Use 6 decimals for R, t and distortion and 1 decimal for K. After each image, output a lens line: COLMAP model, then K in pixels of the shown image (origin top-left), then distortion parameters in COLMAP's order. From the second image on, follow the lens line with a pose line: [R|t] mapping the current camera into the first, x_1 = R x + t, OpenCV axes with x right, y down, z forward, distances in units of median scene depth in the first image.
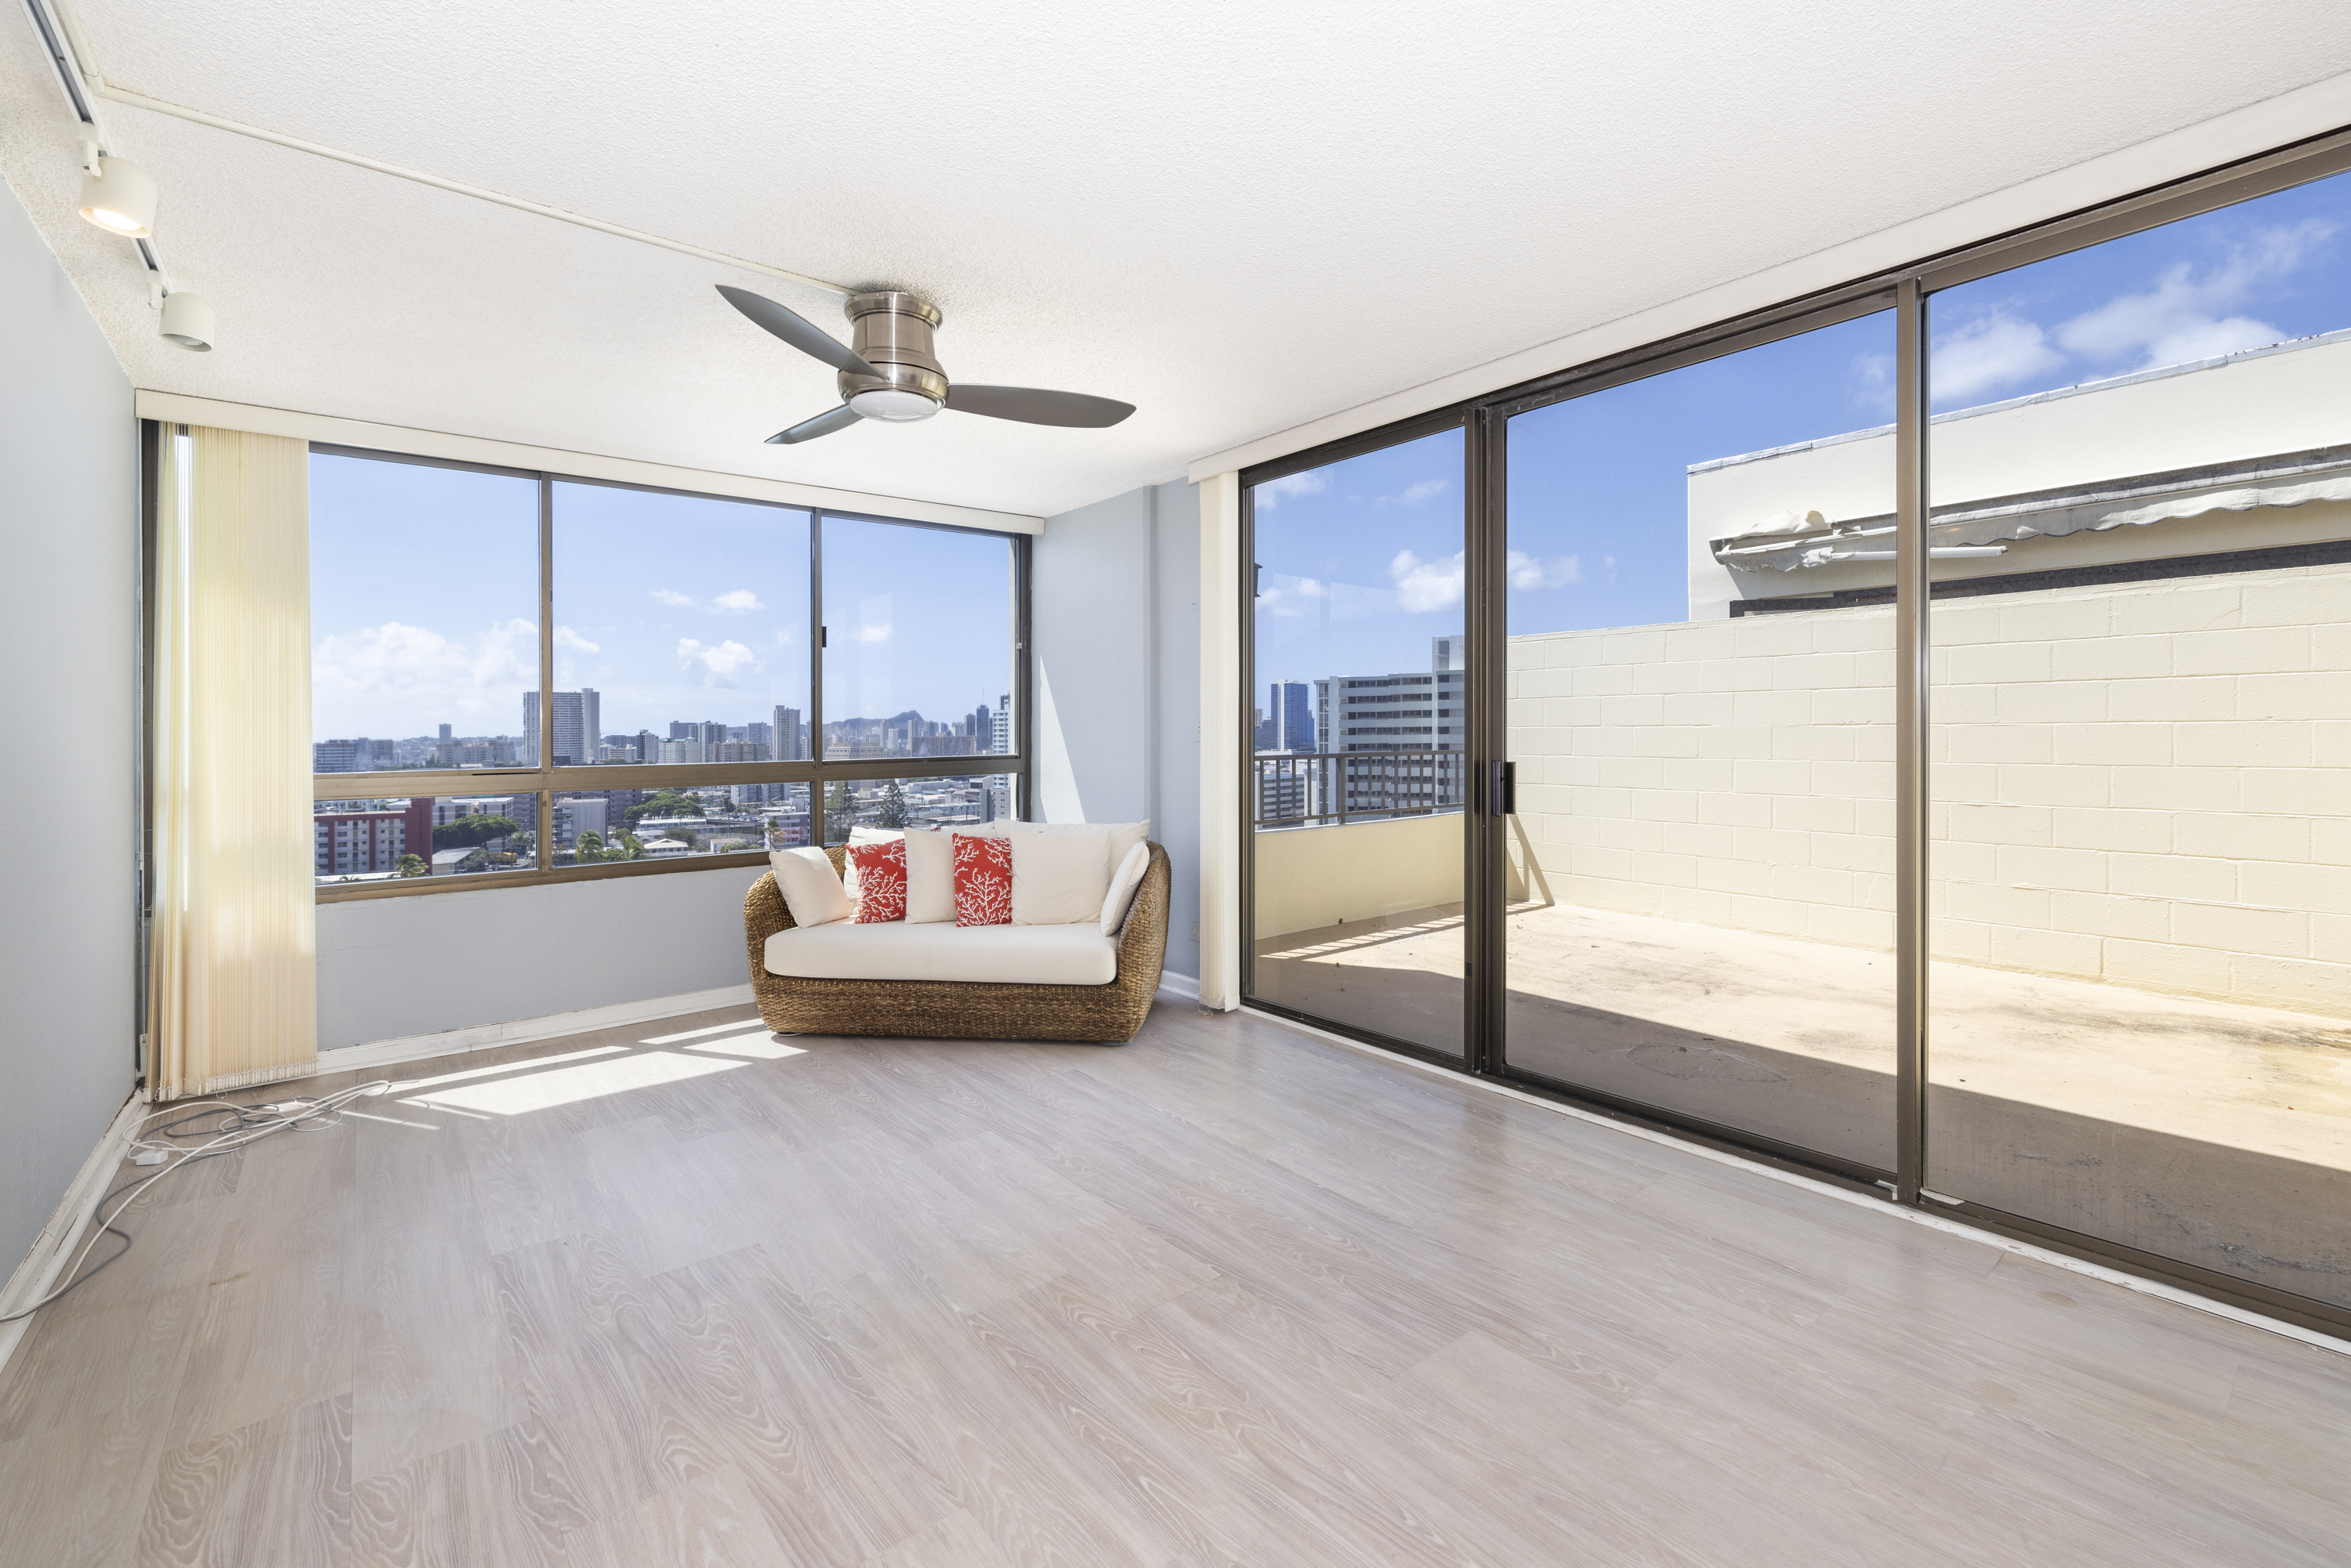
lens RADIAL K [[1004.1, 0, 1174.7], [0, 1004.1, 733.0], [0, 0, 1]] dist [0.004503, -0.000371]
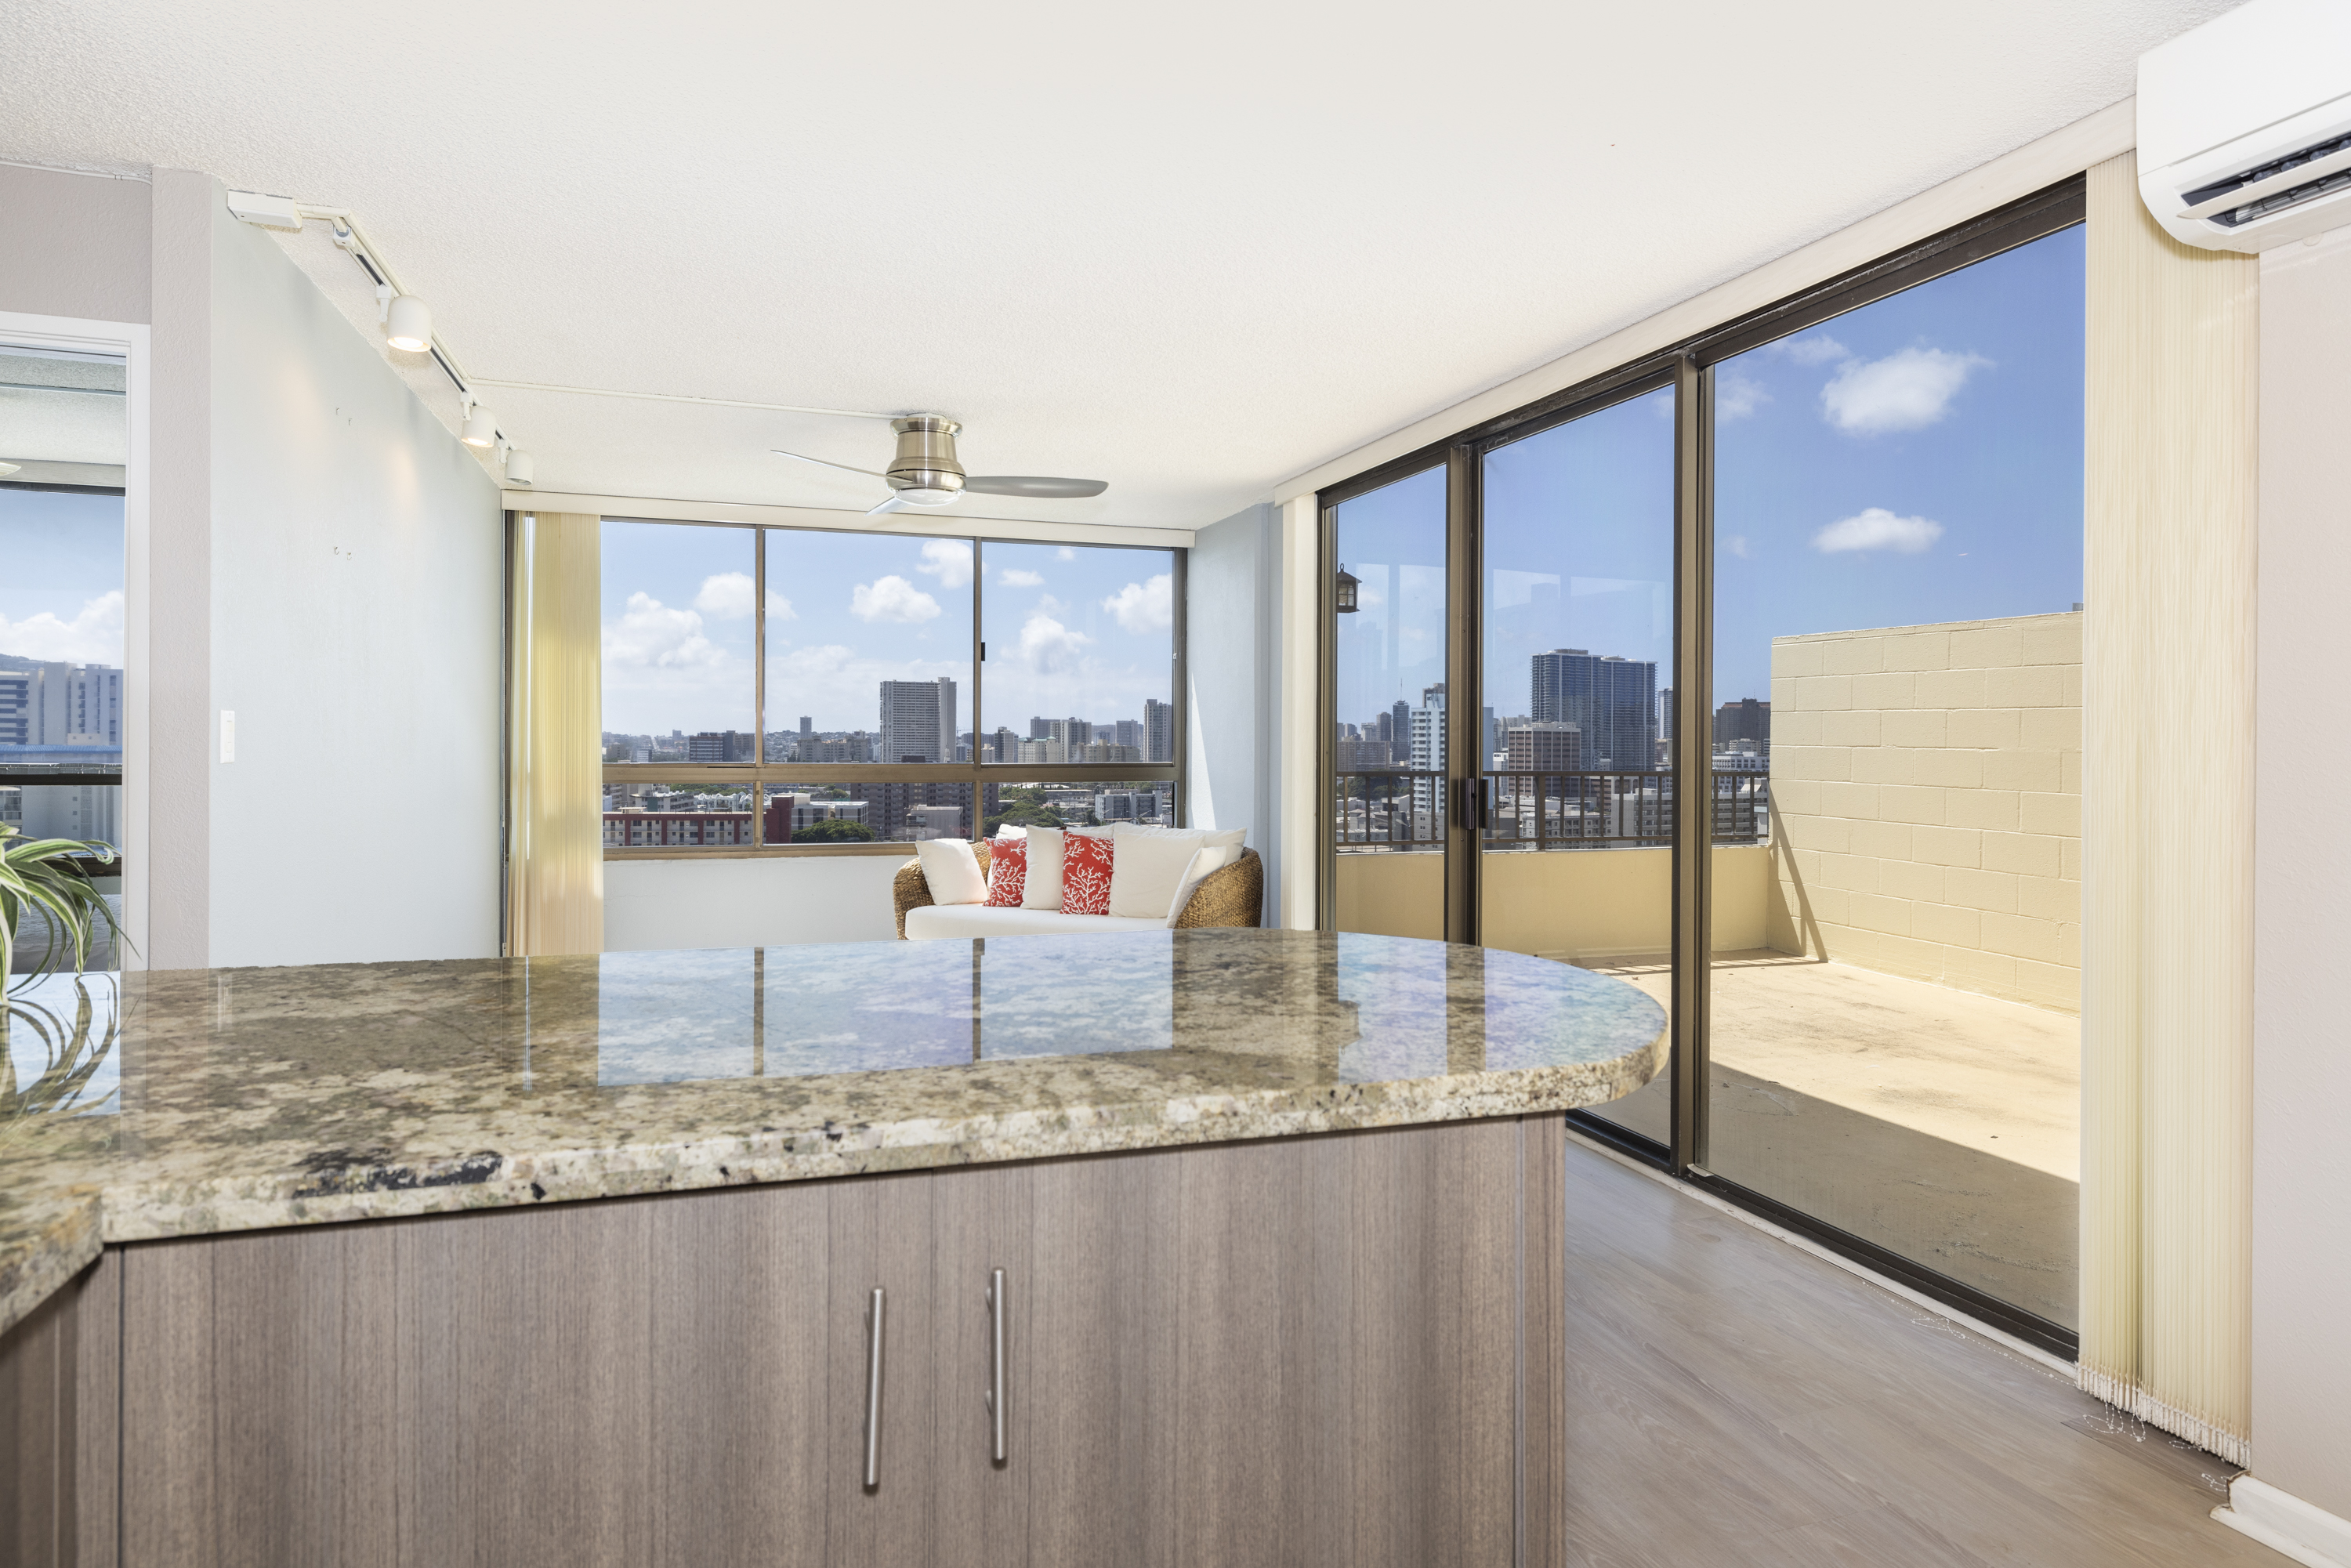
lens RADIAL K [[1333.0, 0, 1171.6], [0, 1333.0, 744.3], [0, 0, 1]] dist [0.005599, 0.000641]
pose [[0.936019, 0.019357, -0.351418, 0.406175], [-0.017718, 0.999812, 0.007879, -0.009624], [0.351504, -0.001149, 0.936186, -0.336894]]
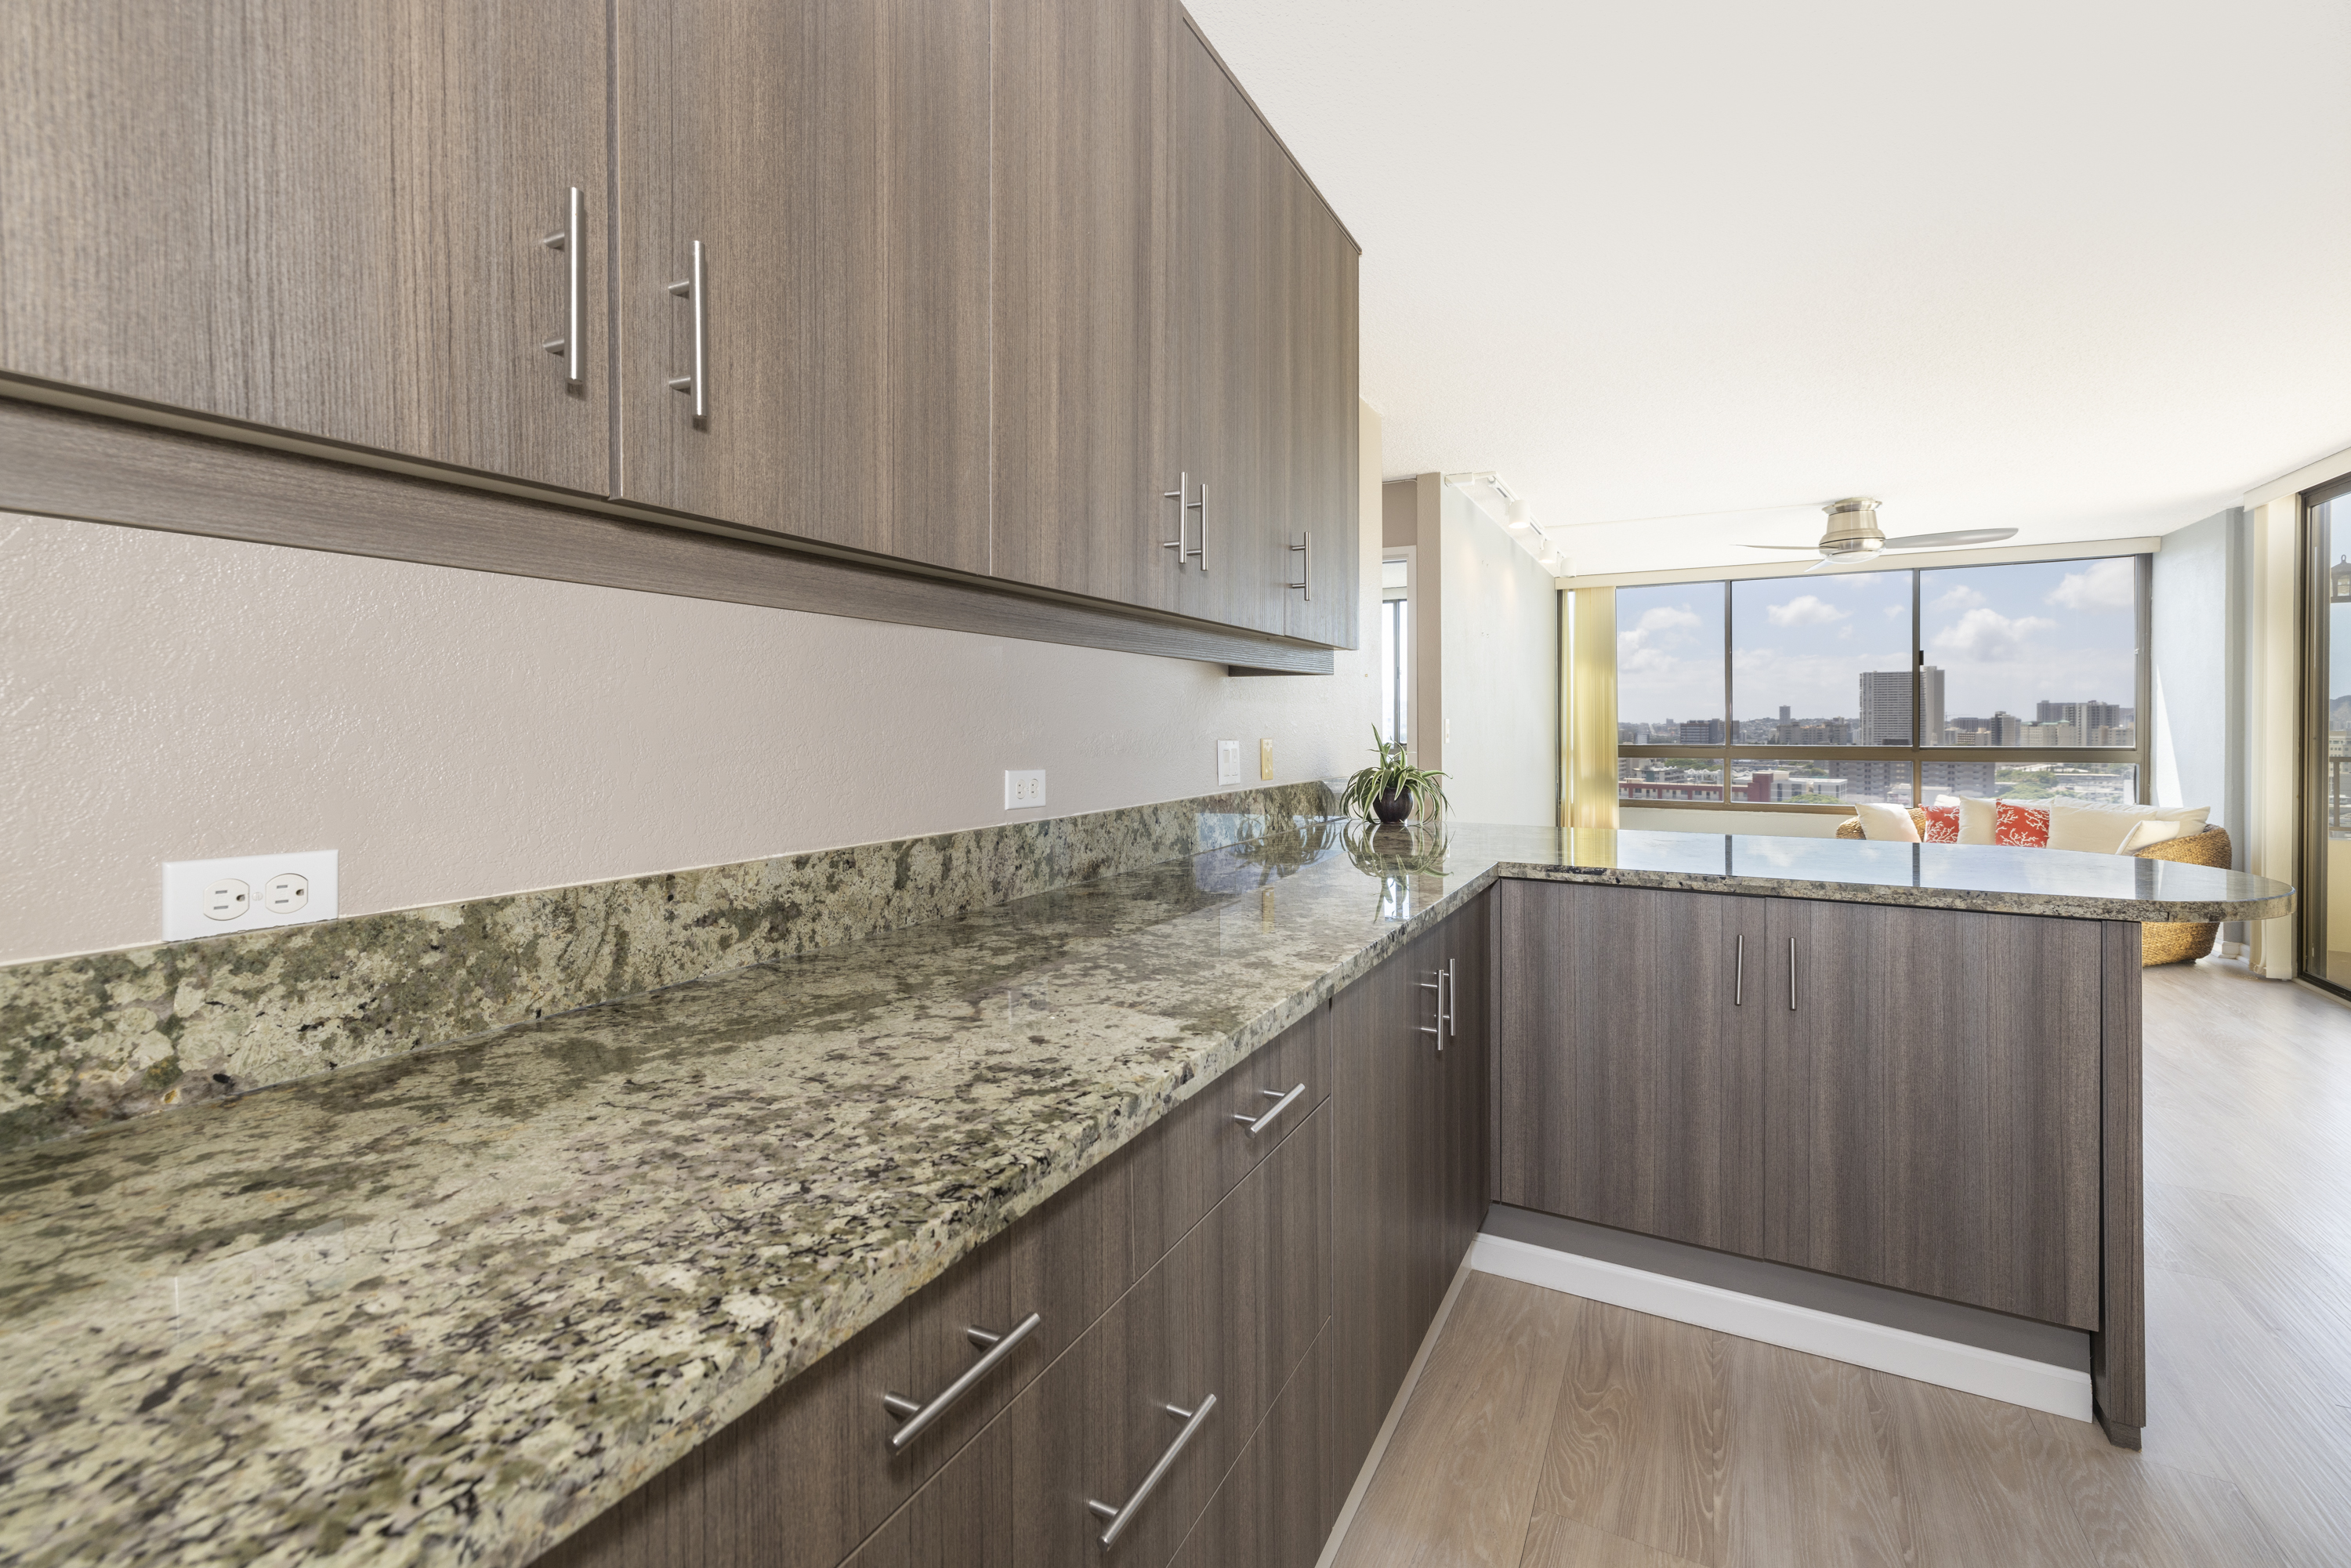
lens RADIAL K [[1004.1, 0, 1174.7], [0, 1004.1, 733.0], [0, 0, 1]] dist [0.004503, -0.000371]
pose [[0.388301, 0.018336, -0.921350, 0.606058], [-0.001776, 0.999815, 0.019148, -0.017525], [0.921531, -0.005799, 0.388262, -0.563341]]
